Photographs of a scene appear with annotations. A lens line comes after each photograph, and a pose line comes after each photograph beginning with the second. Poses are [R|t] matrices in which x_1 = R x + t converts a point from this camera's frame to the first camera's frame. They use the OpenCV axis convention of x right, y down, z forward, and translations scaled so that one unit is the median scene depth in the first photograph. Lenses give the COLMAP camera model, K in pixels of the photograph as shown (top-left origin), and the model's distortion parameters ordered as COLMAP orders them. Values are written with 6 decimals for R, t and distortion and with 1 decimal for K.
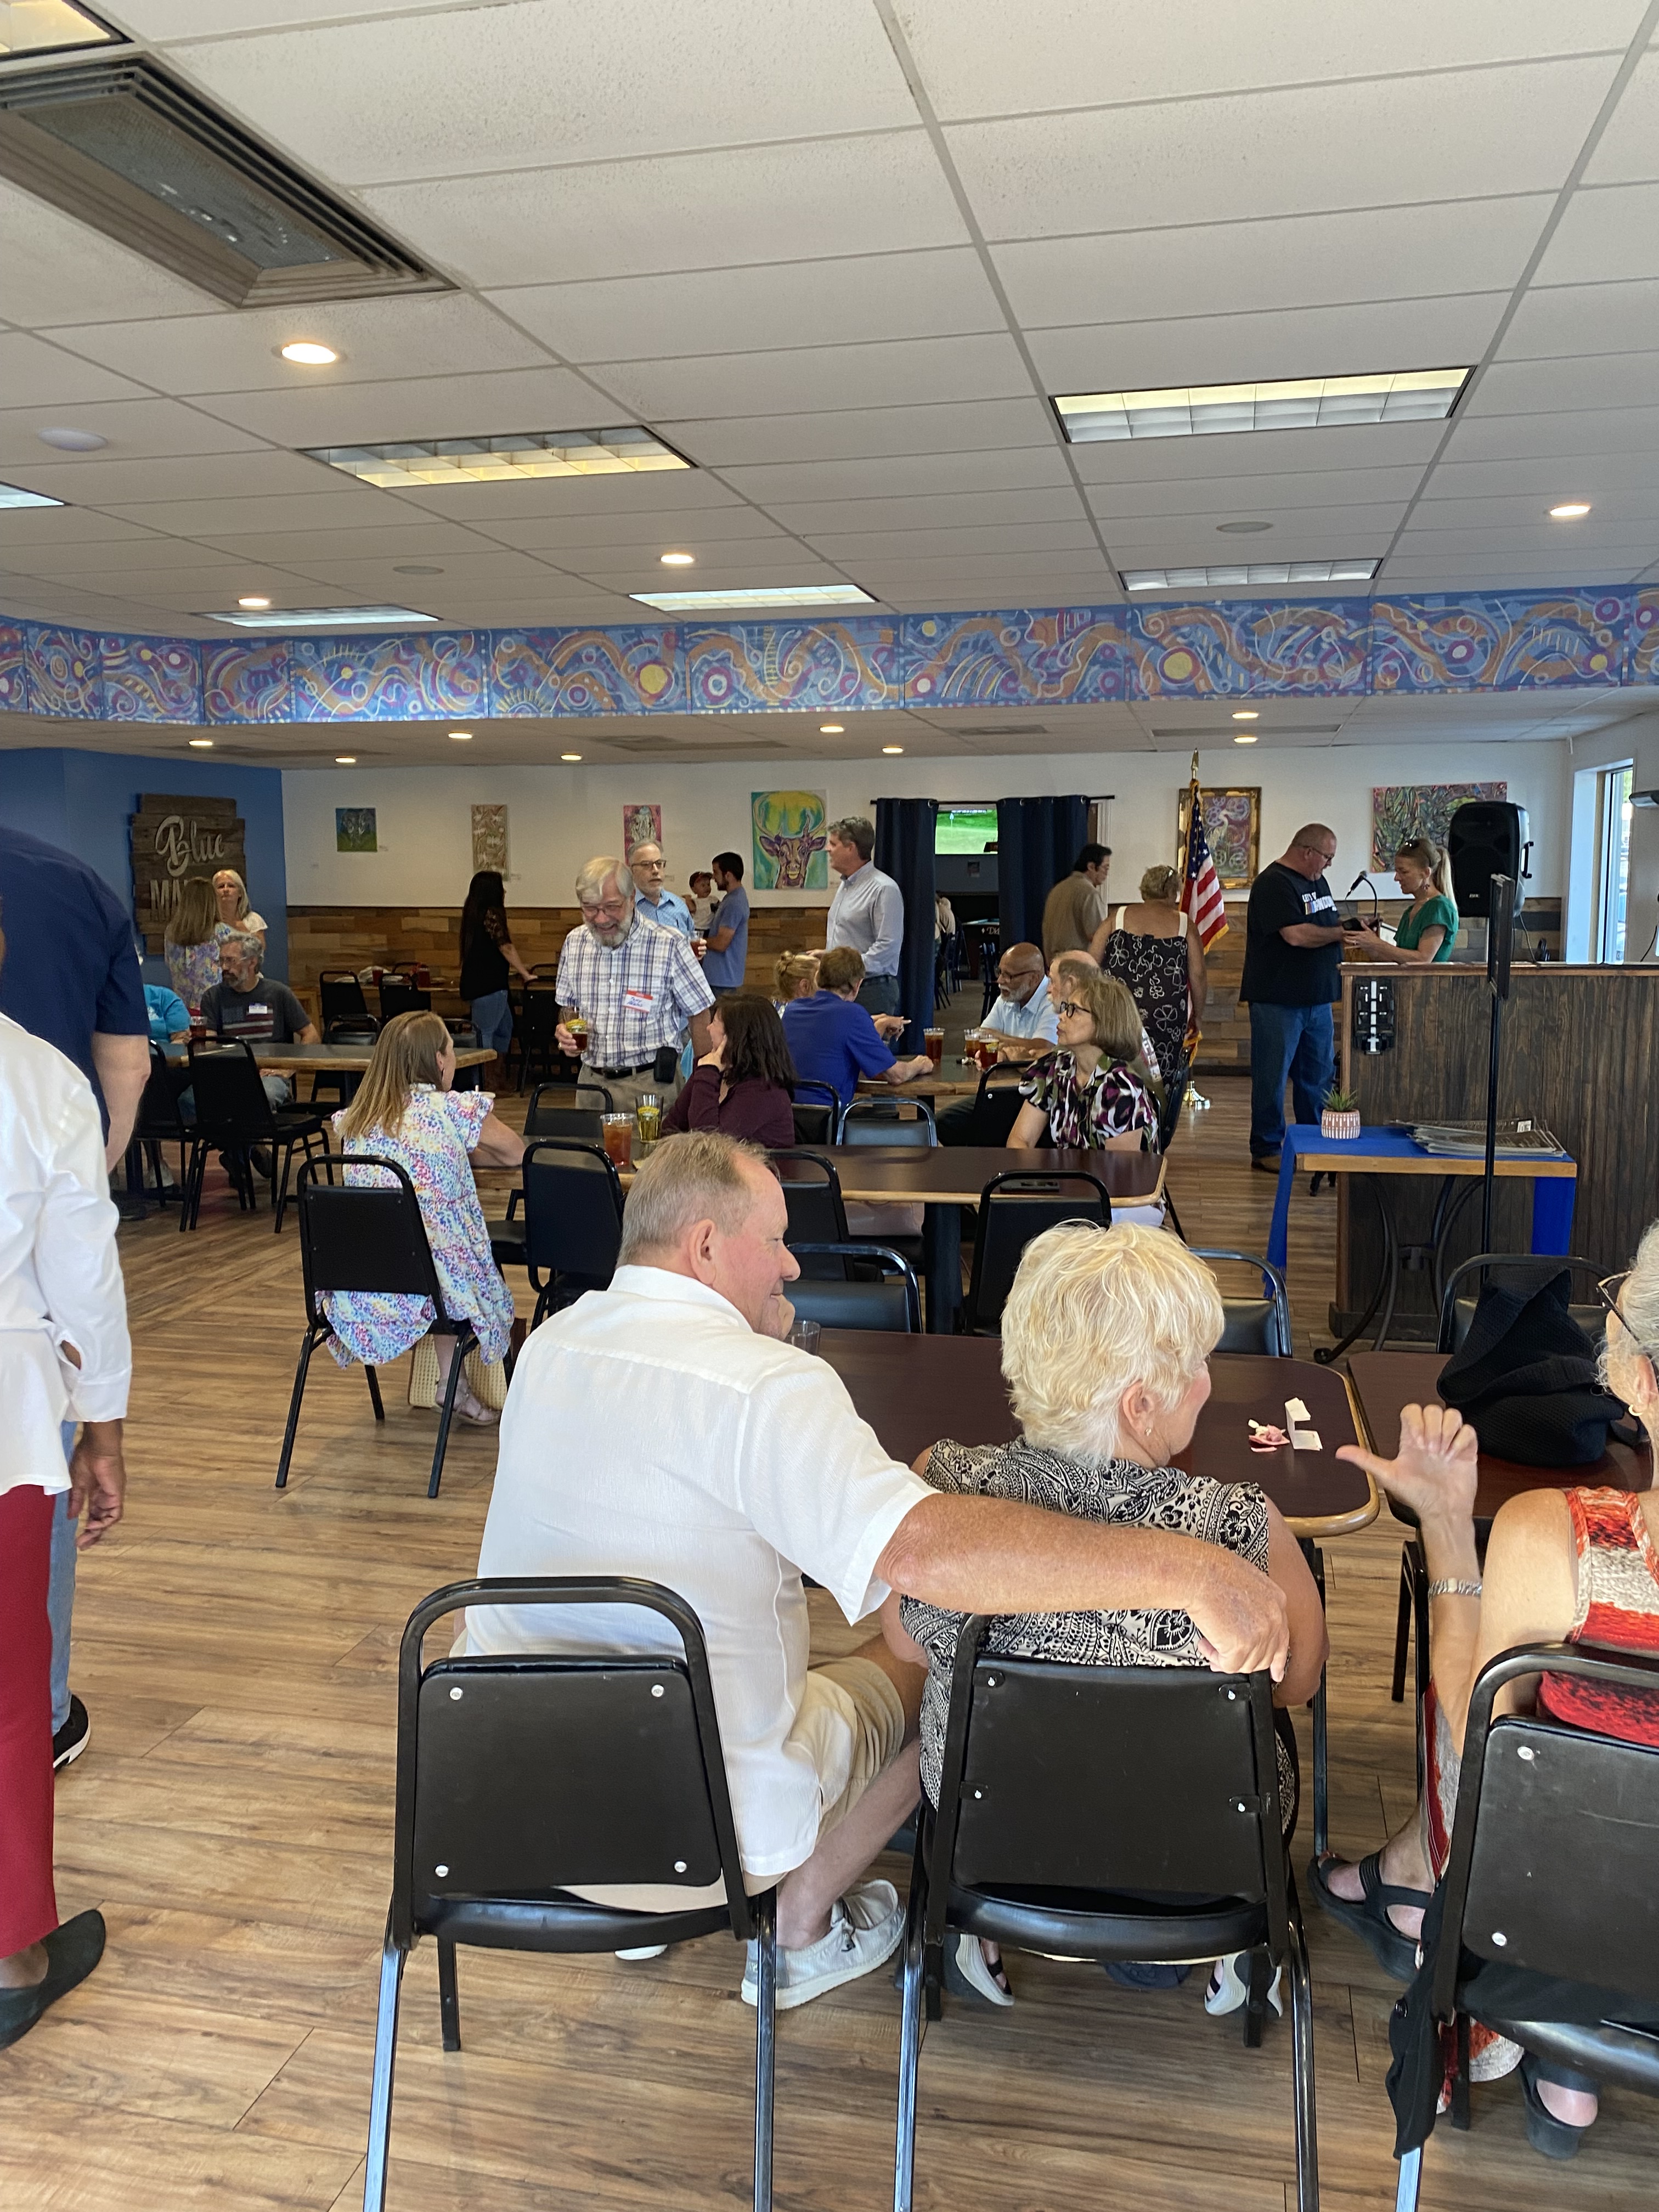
lens RADIAL K [[1691.8, 0, 858.8], [0, 1691.8, 1088.5], [0, 0, 1]] dist [0.018576, -0.014897]
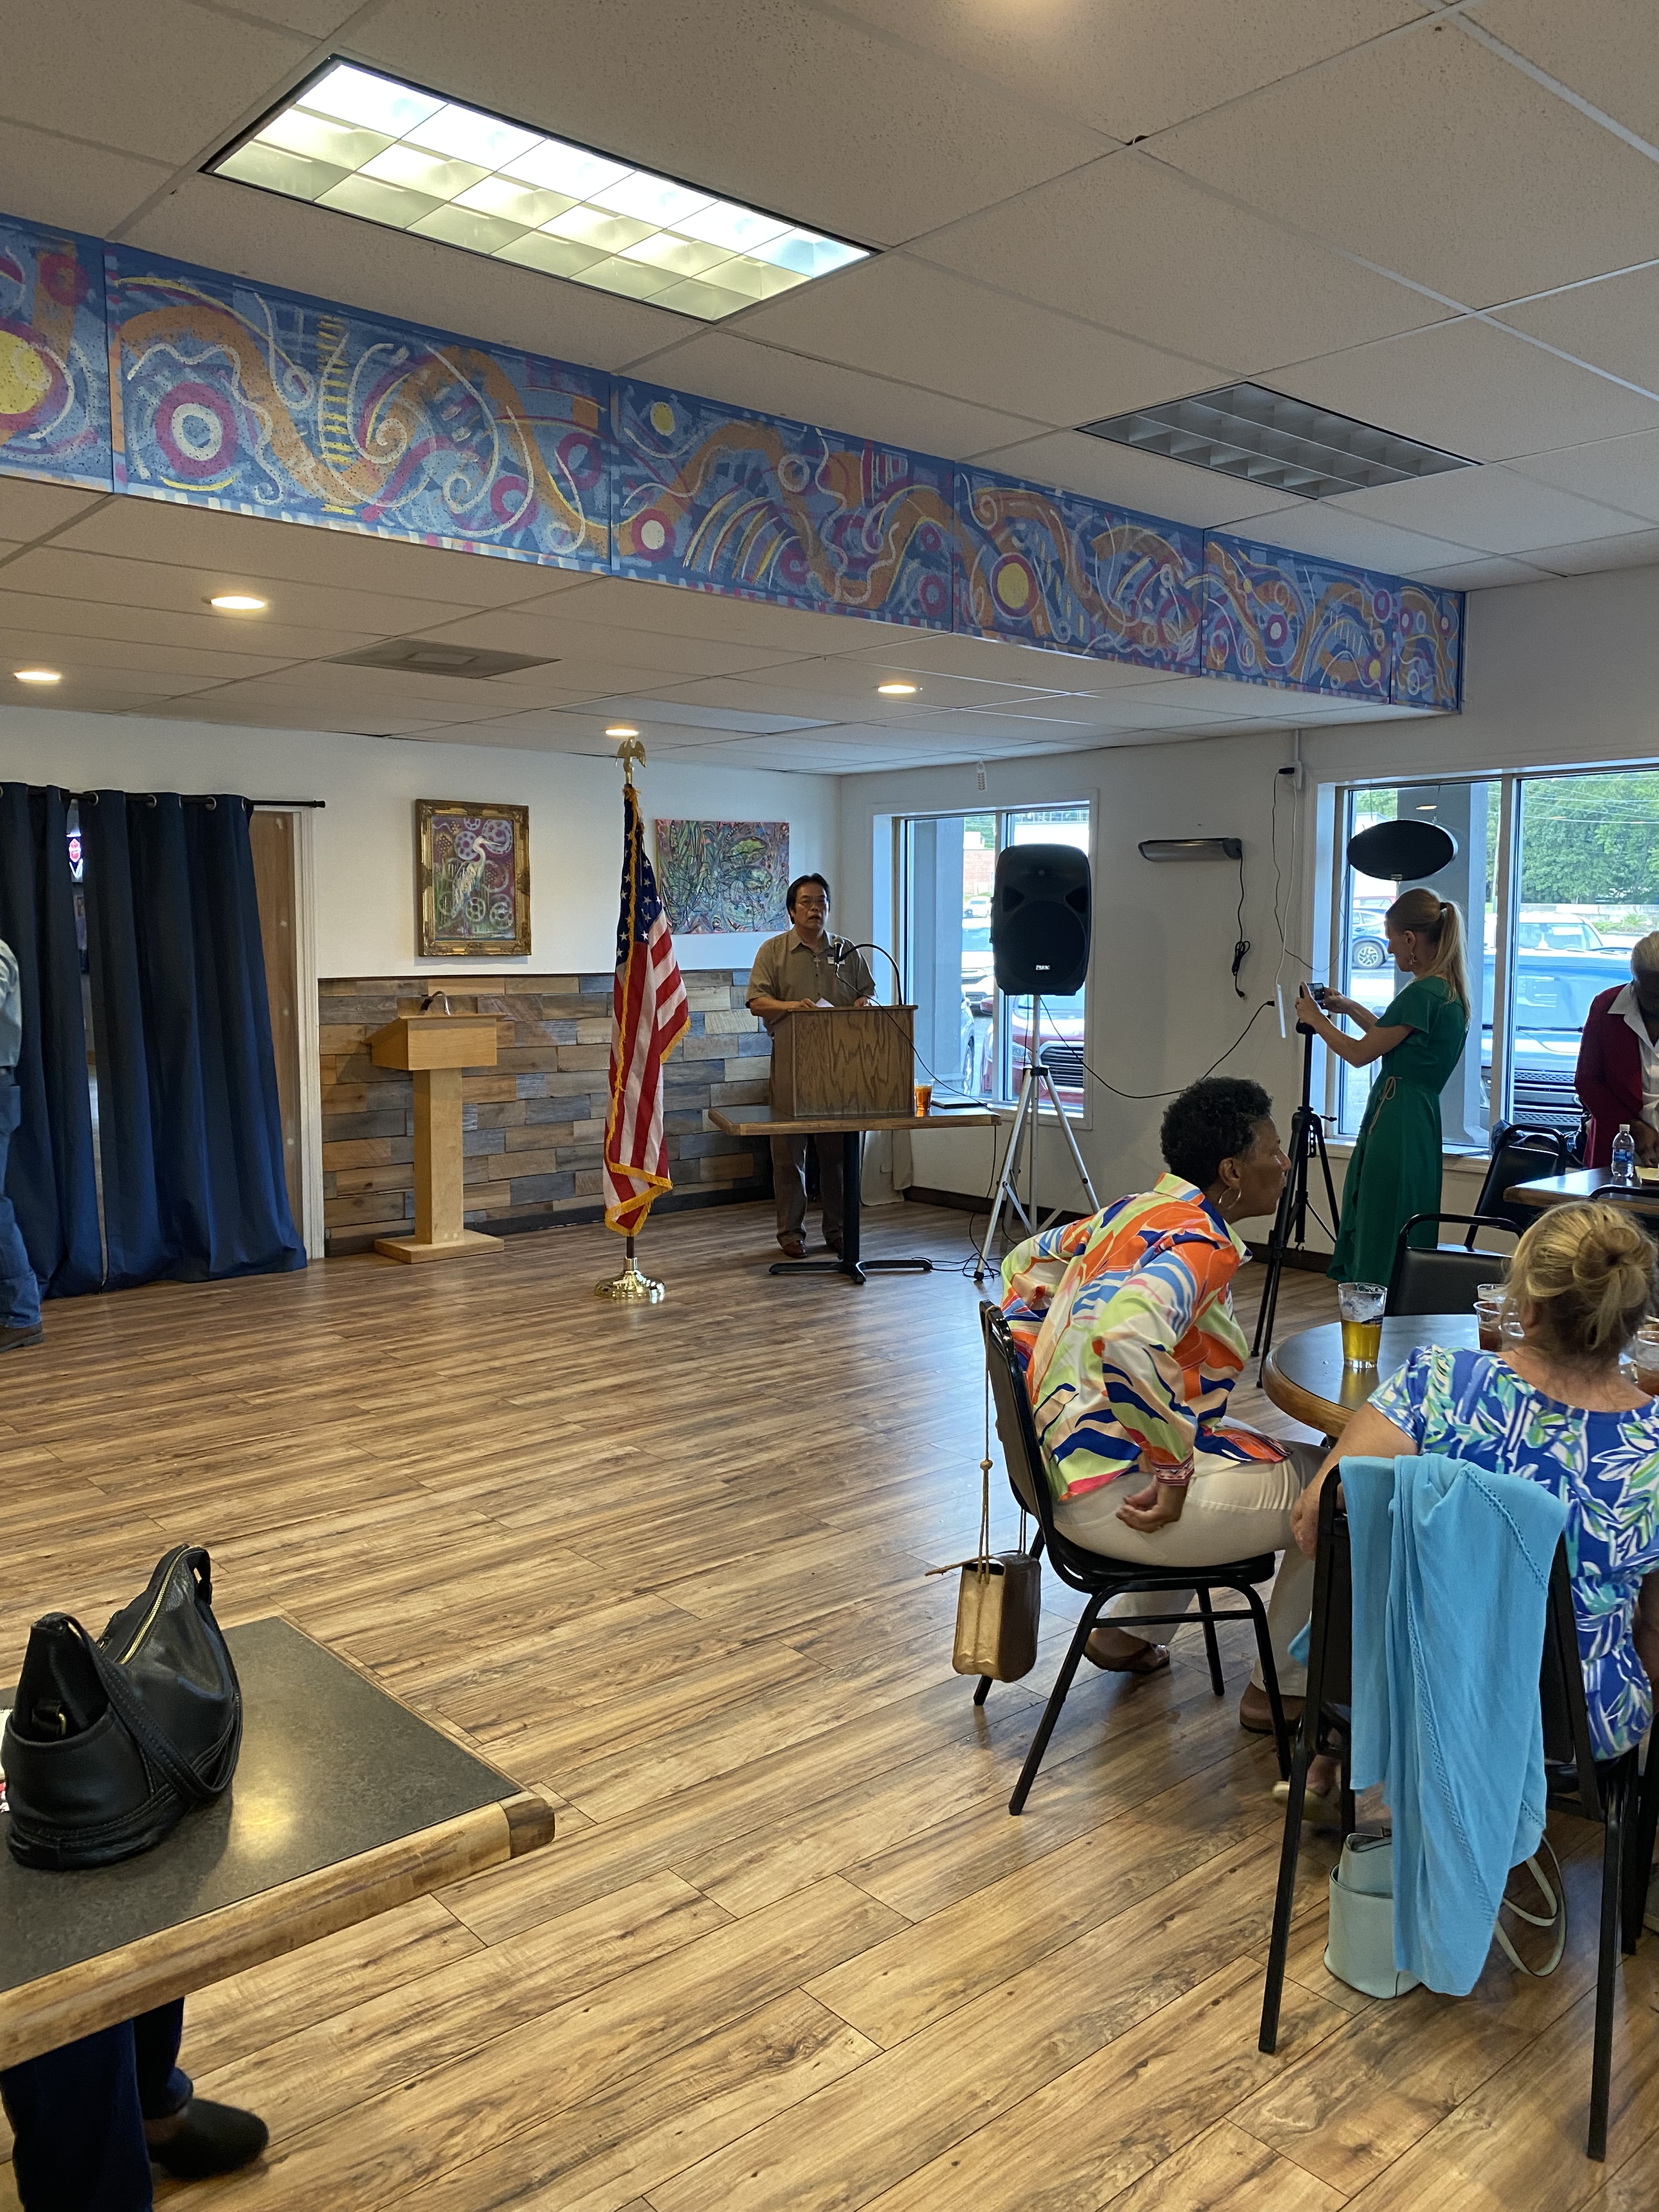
lens RADIAL K [[1691.8, 0, 831.3], [0, 1691.8, 1119.3], [0, 0, 1]] dist [0.018576, -0.014897]
pose [[0.586609, -0.078351, 0.806071, -0.342098], [0.094900, 0.995102, 0.027662, -0.083622], [-0.804291, 0.060269, 0.591172, 0.702499]]
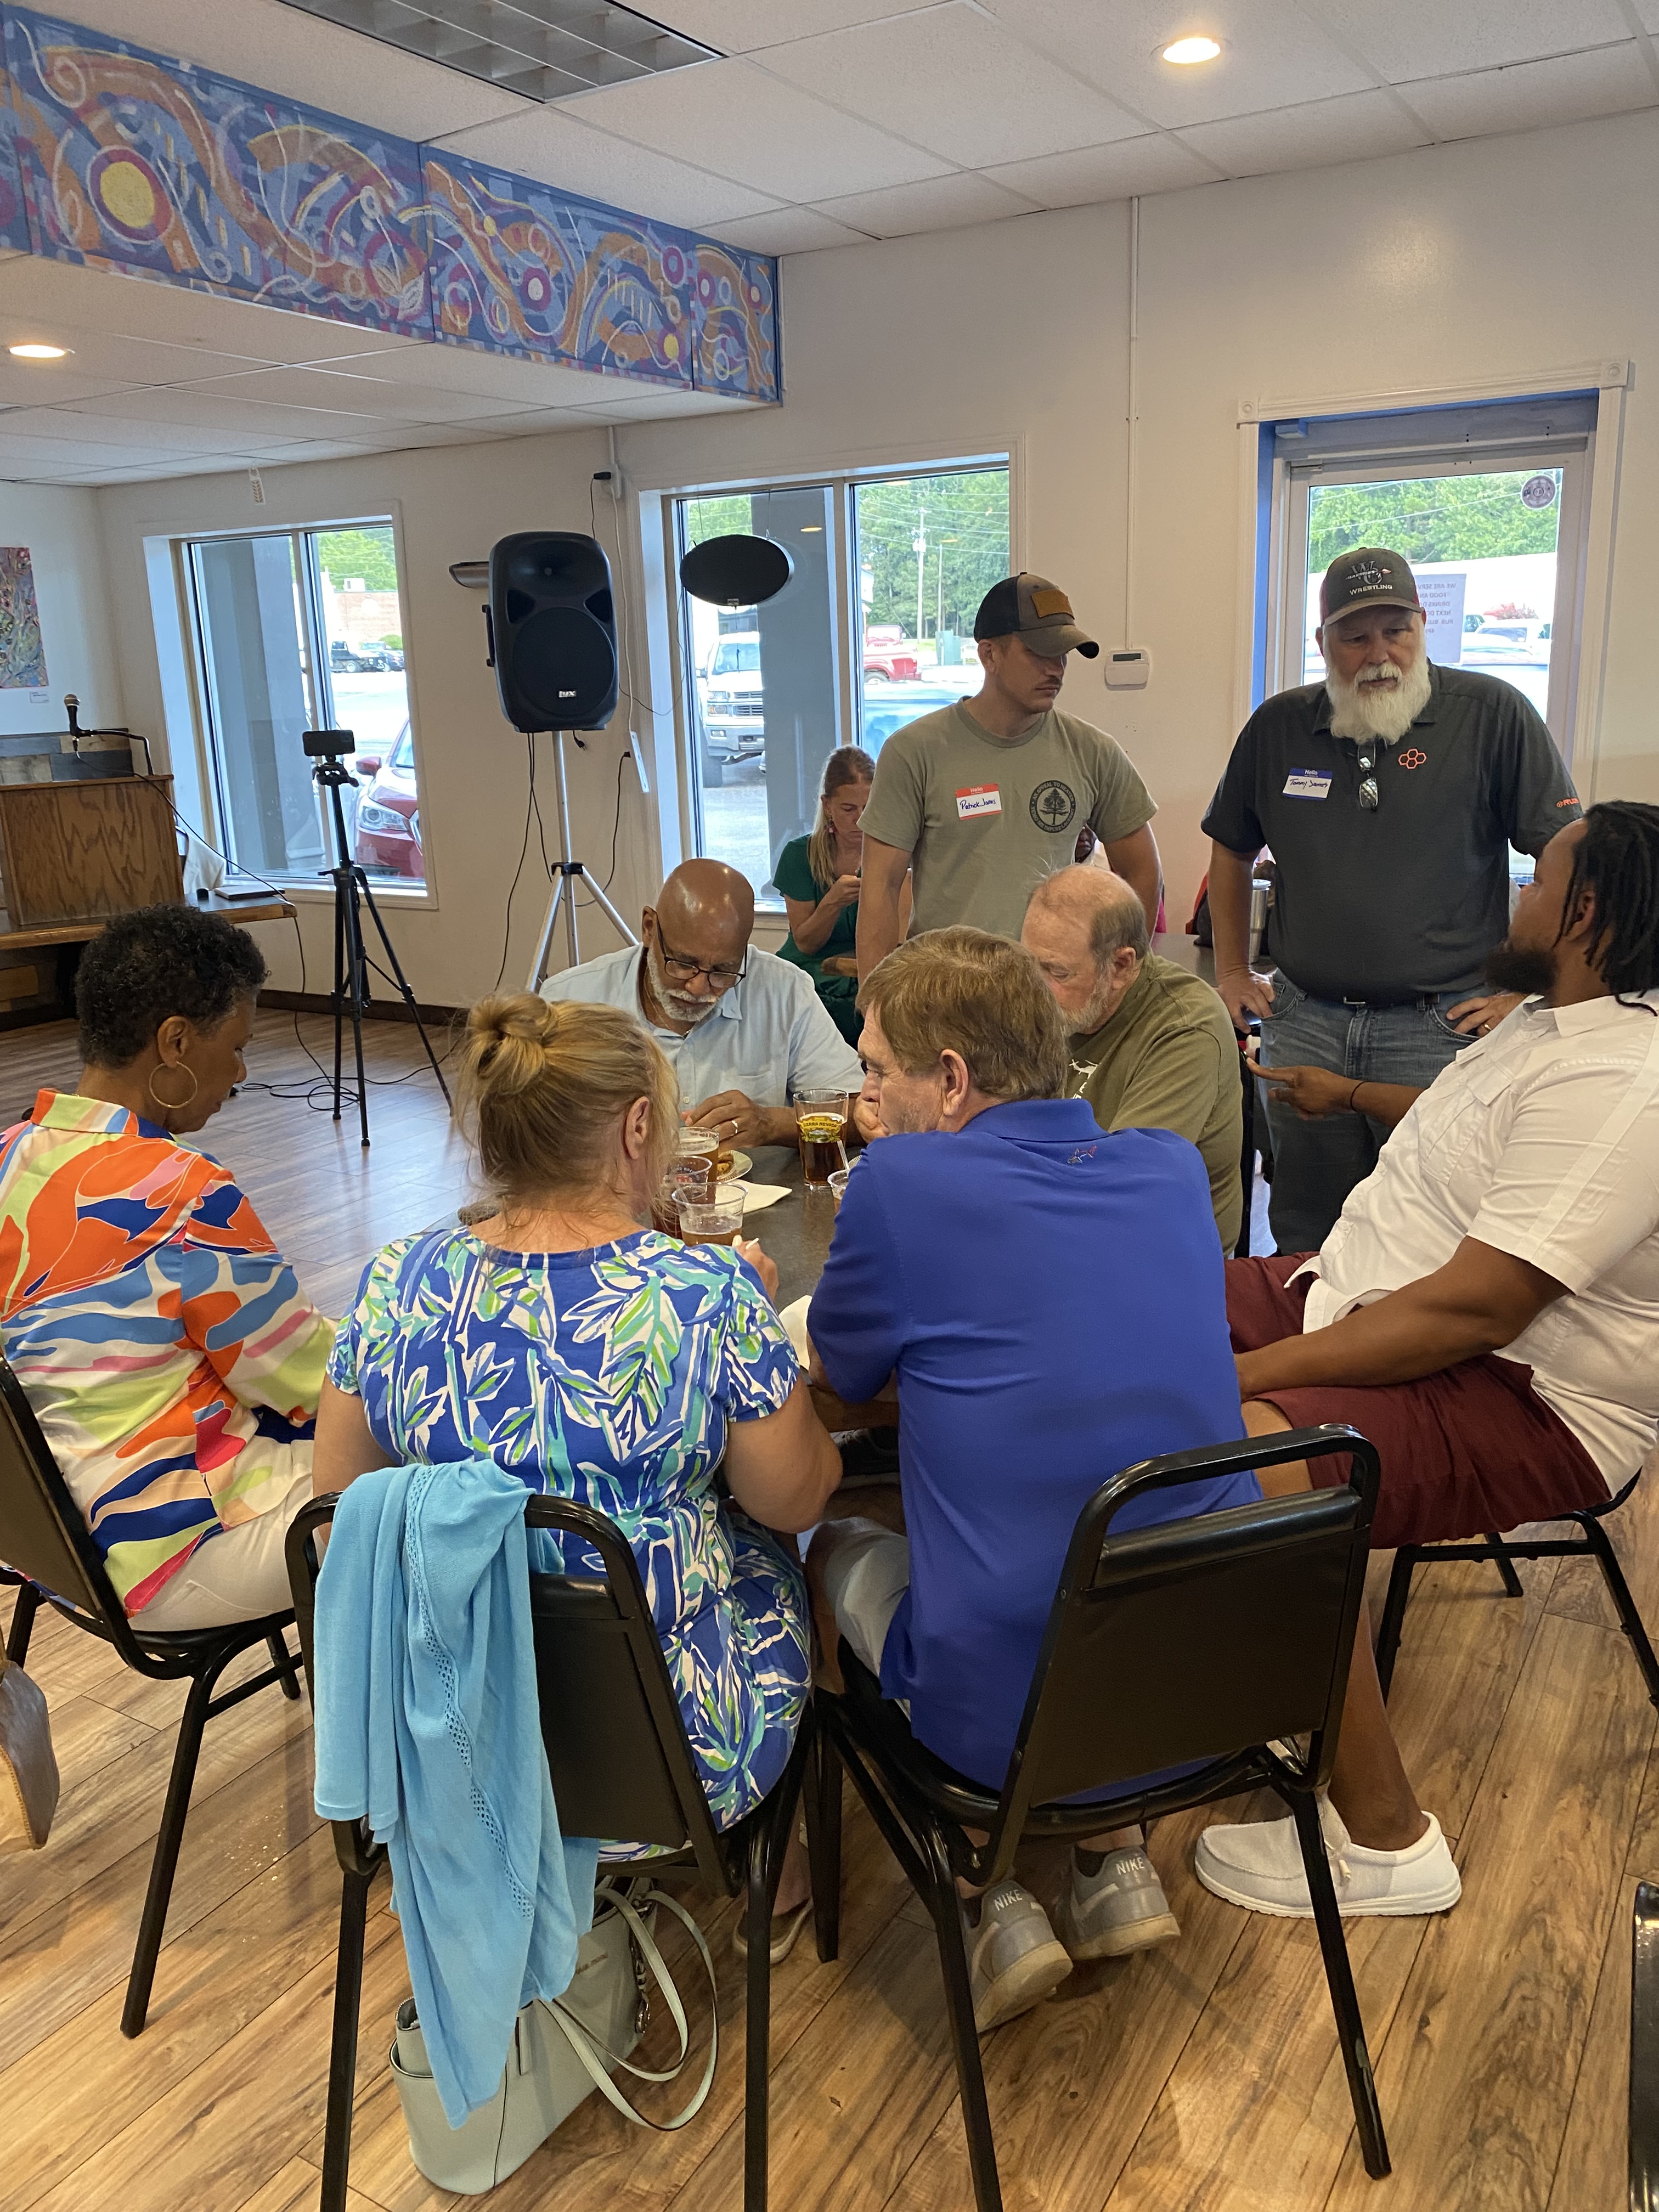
lens RADIAL K [[1691.8, 0, 836.2], [0, 1691.8, 1092.0], [0, 0, 1]] dist [0.018576, -0.014897]
pose [[0.314182, -0.230113, 0.921052, -0.209728], [0.146835, 0.970284, 0.192326, -0.081123], [-0.937939, 0.074817, 0.338635, 0.690052]]
